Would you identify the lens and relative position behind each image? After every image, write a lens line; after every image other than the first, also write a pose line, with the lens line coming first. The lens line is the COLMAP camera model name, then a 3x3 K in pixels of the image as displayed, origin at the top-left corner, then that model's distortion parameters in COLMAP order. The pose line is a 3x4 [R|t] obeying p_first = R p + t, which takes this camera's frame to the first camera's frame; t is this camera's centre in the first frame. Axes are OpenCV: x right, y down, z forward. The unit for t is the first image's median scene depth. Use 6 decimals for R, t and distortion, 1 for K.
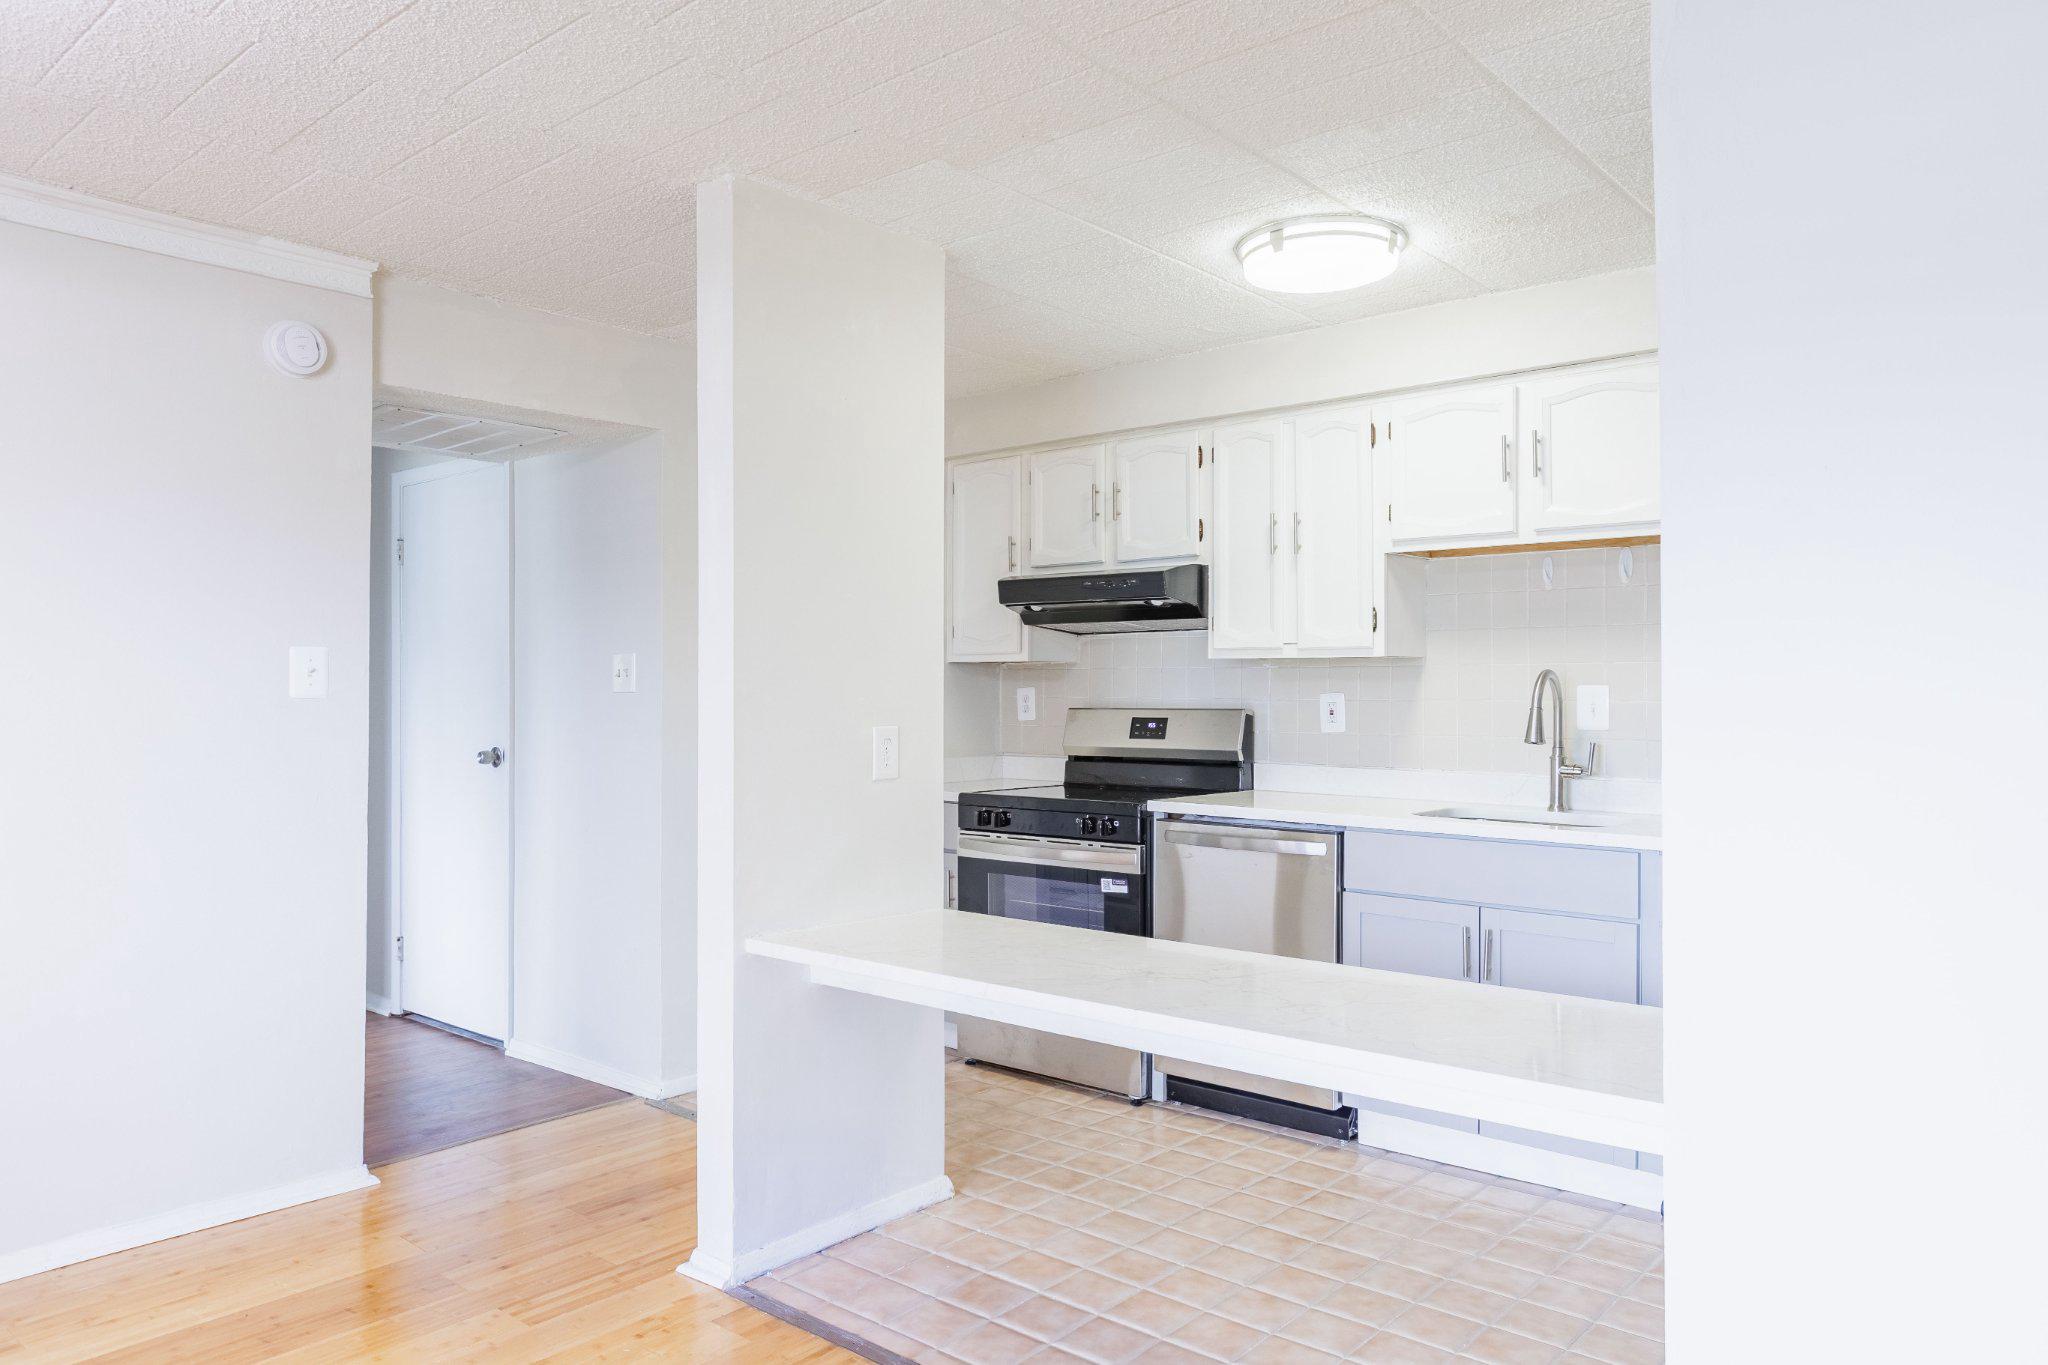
lens RADIAL K [[1355.6, 0, 1024.5], [0, 1355.6, 679.6], [0, 0, 1]] dist [-0.003674, -0.002887]
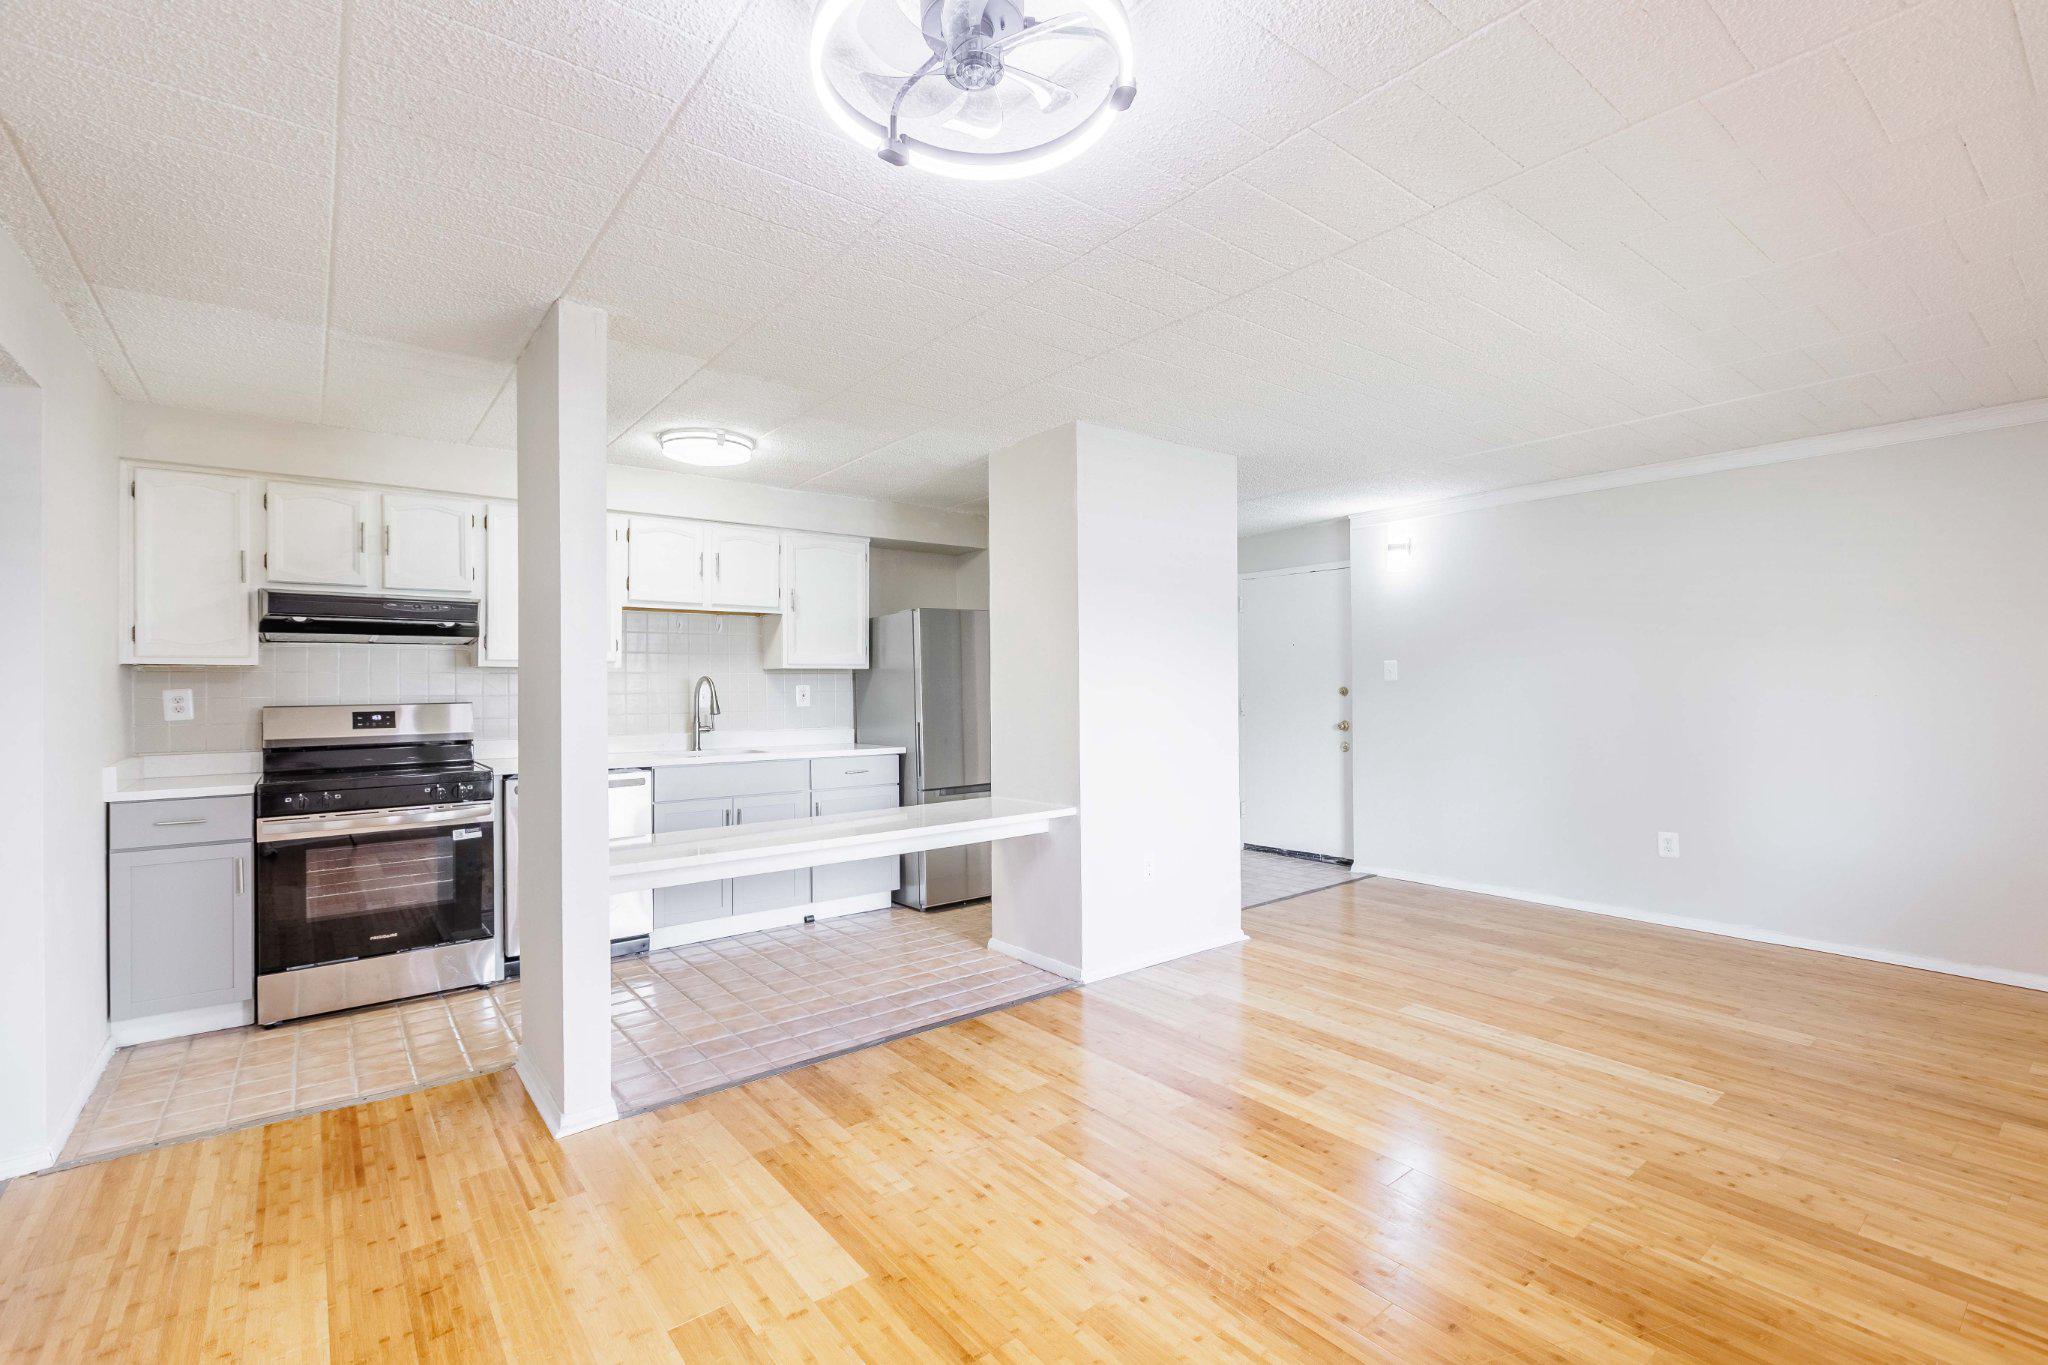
lens RADIAL K [[910.1, 0, 1026.7], [0, 910.1, 685.3], [0, 0, 1]] dist [-0.000531, -0.000237]
pose [[0.193590, -0.001945, 0.981081, -0.696996], [0.000966, 0.999998, 0.001792, 0.003005], [-0.981082, 0.000601, 0.193592, 0.270069]]
